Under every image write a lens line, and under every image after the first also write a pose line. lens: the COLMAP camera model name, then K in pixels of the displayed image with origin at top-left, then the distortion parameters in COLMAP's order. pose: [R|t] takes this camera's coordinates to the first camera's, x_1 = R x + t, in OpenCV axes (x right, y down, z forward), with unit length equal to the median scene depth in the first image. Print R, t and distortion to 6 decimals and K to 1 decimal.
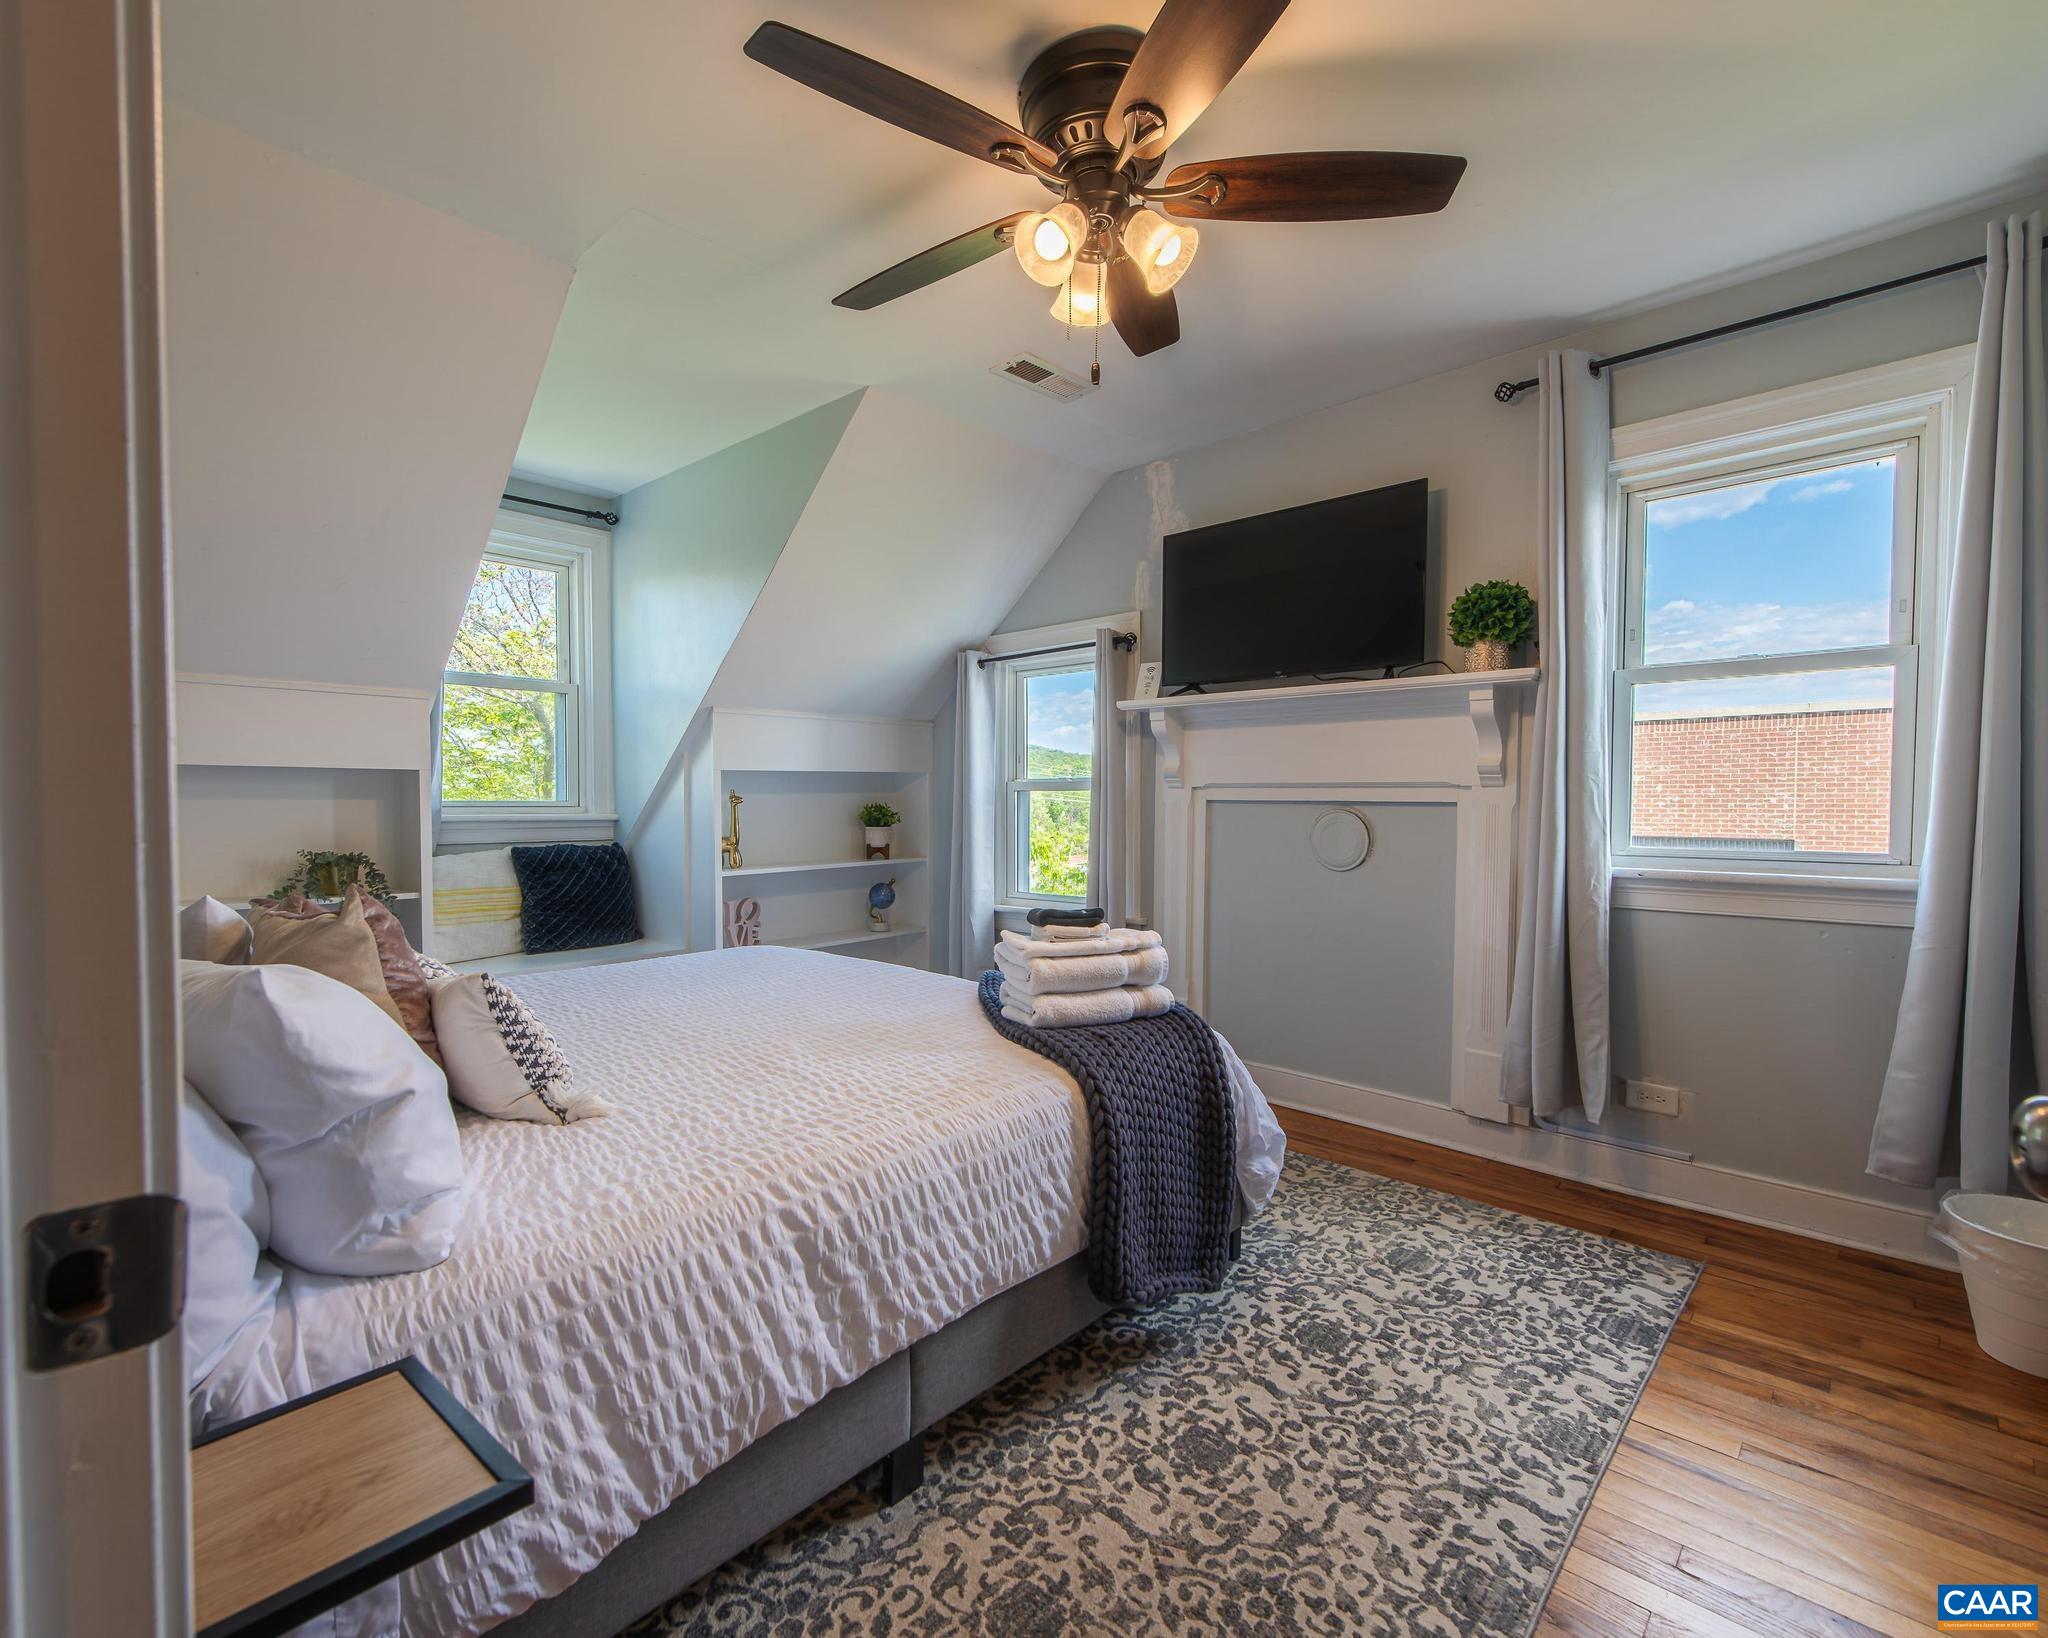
lens RADIAL K [[959.5, 0, 1012.5], [0, 959.5, 831.6], [0, 0, 1]] dist [0.016189, -0.005548]
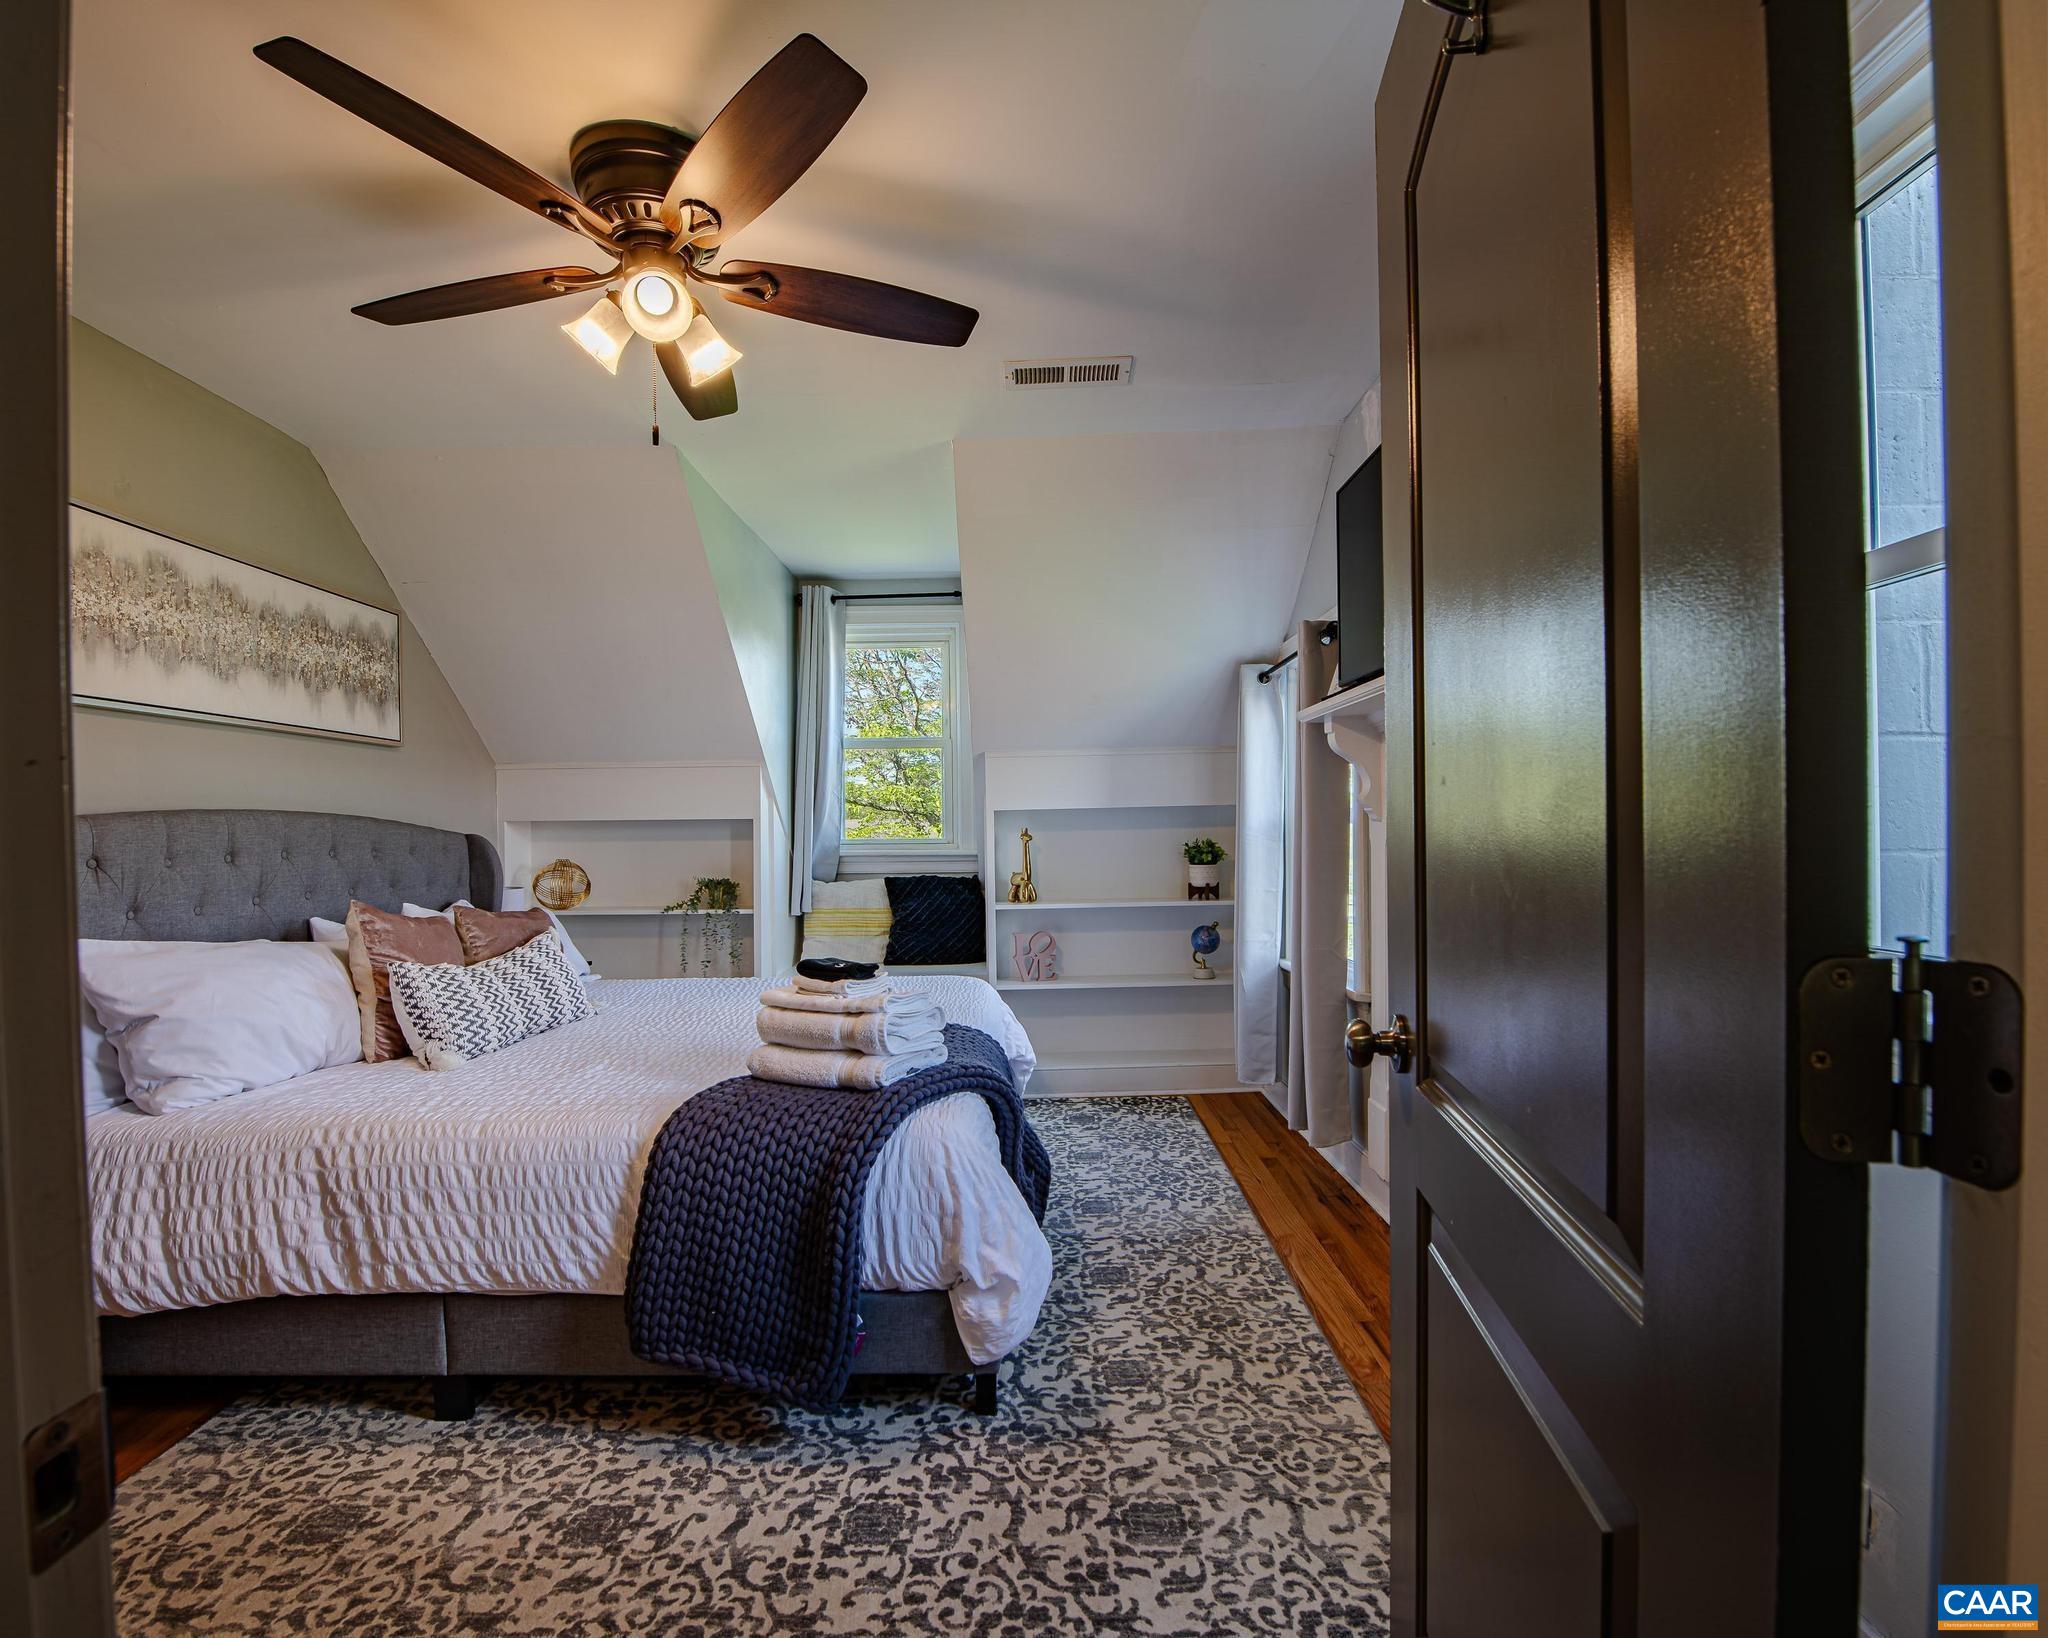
lens RADIAL K [[979.6, 0, 1011.8], [0, 979.6, 839.3], [0, 0, 1]] dist [-0.018978, -0.000572]
pose [[0.673435, -0.002846, -0.739241, 1.025844], [-0.011959, 0.999820, -0.014745, -0.030818], [0.739149, 0.018770, 0.673280, 0.553331]]
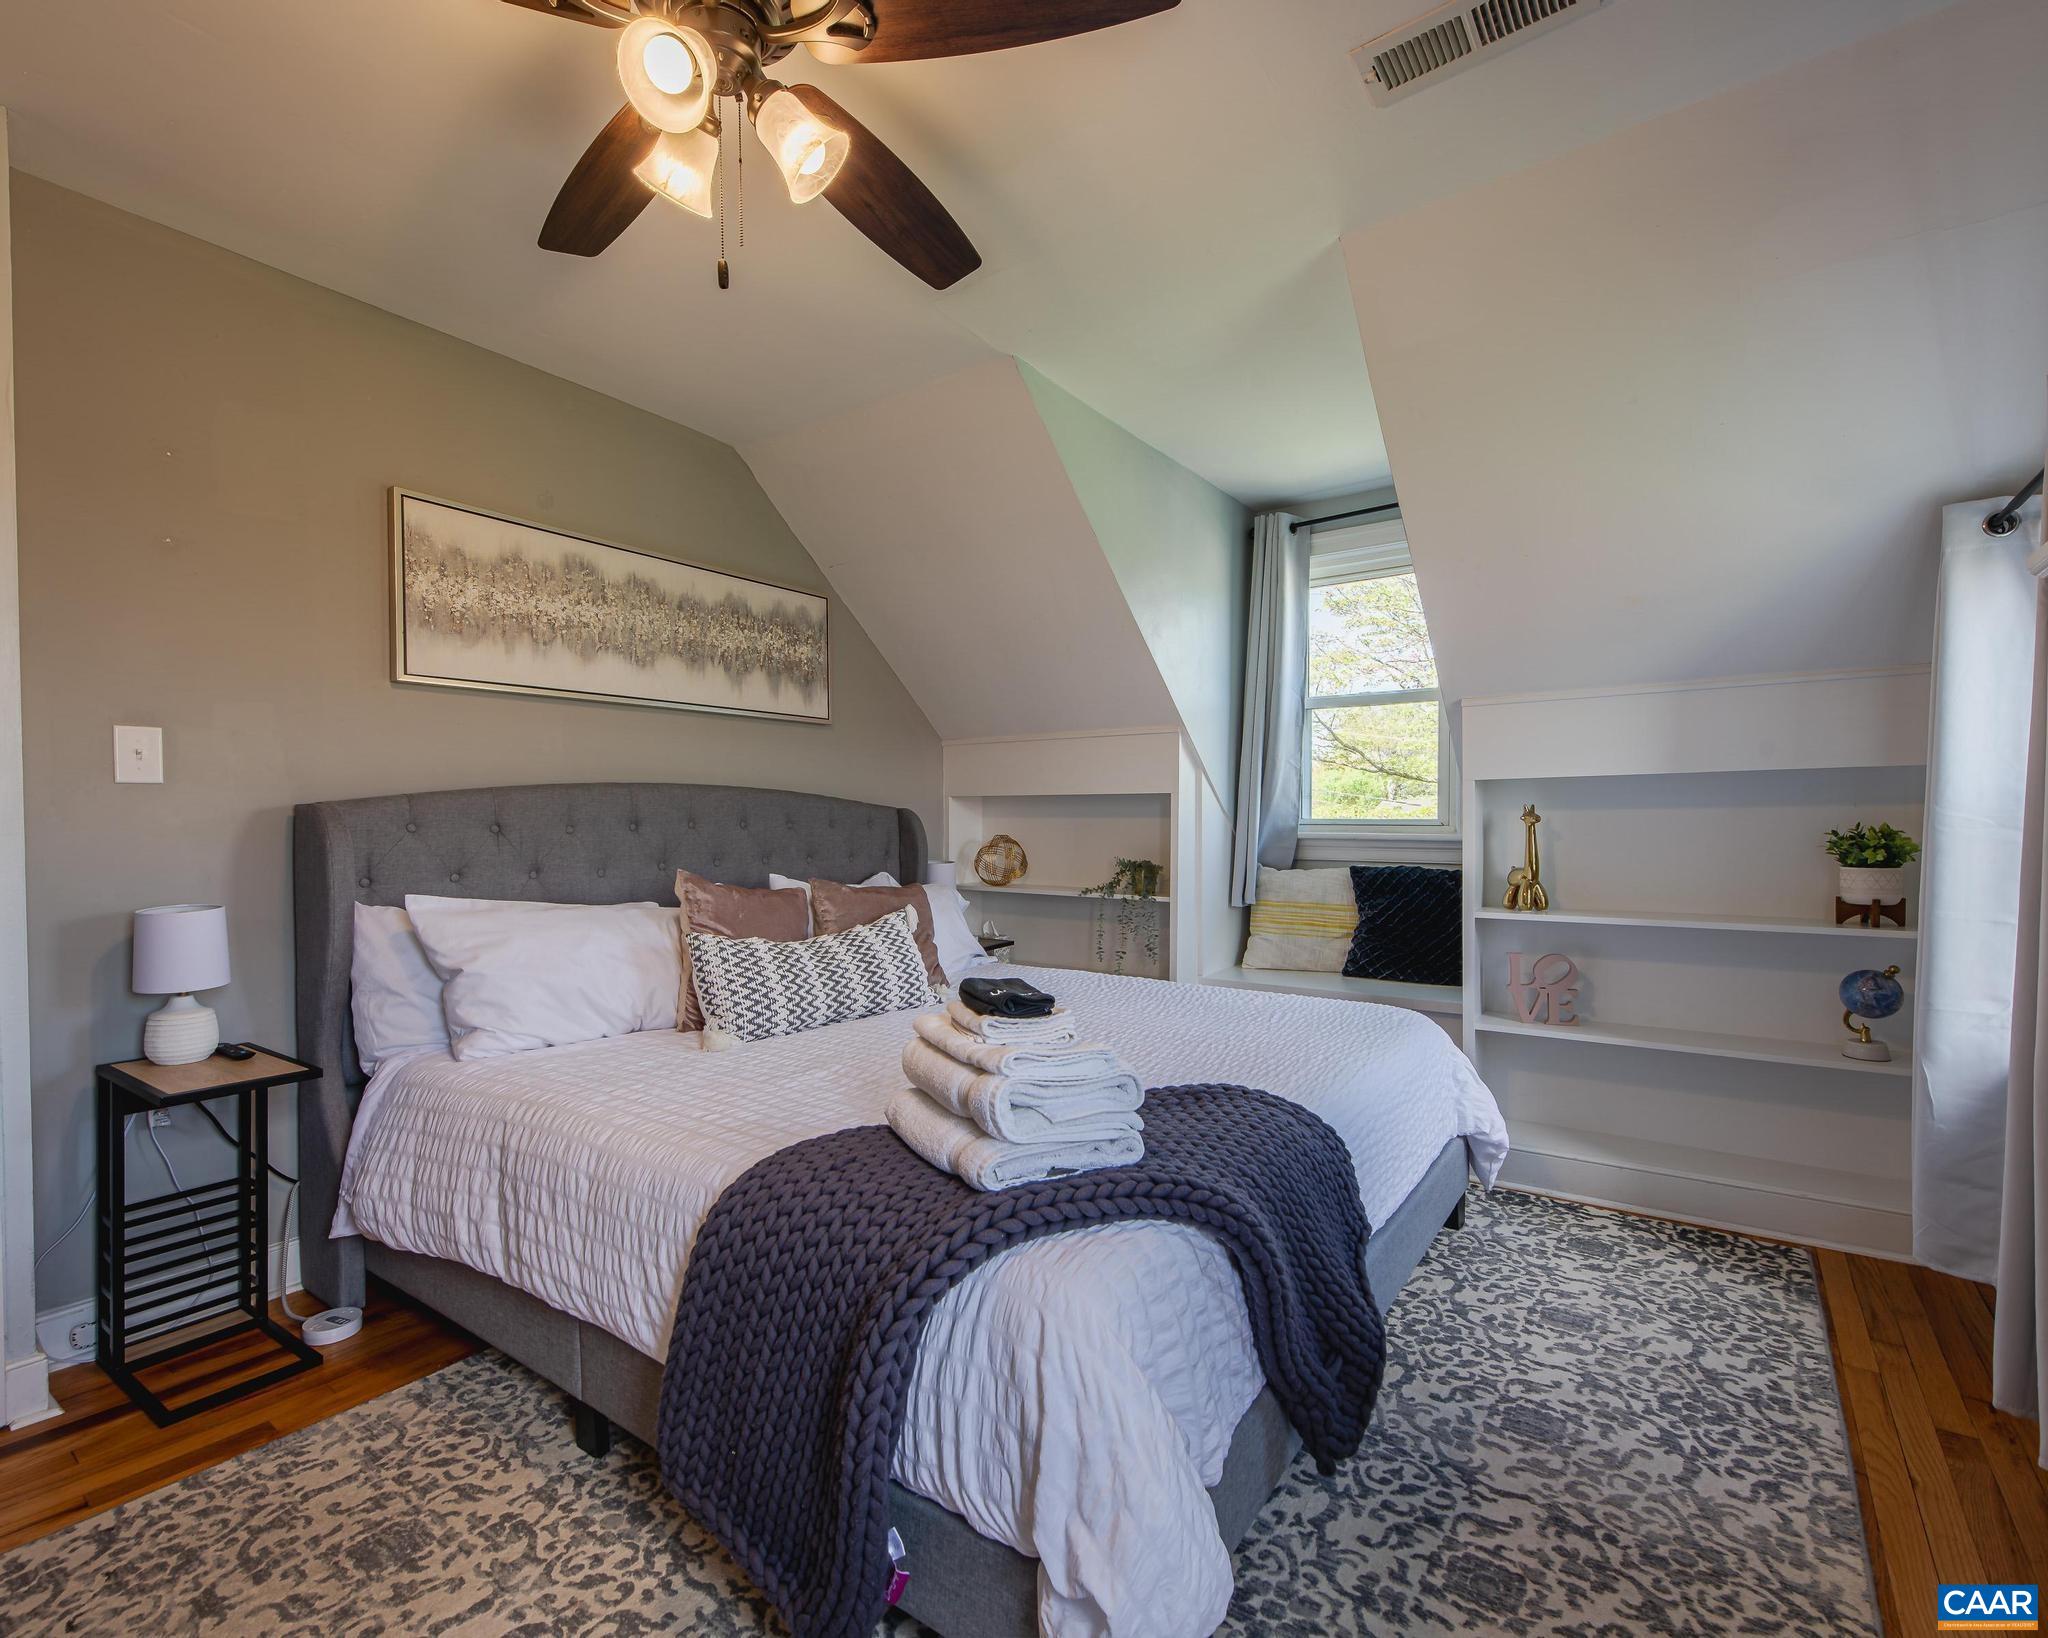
lens RADIAL K [[959.5, 0, 1012.5], [0, 959.5, 831.6], [0, 0, 1]] dist [0.016189, -0.005548]
pose [[0.119310, 0.015148, -0.992741, 0.832482], [-0.030972, 0.999454, 0.011528, -0.039062], [0.992374, 0.029372, 0.119714, 1.070705]]
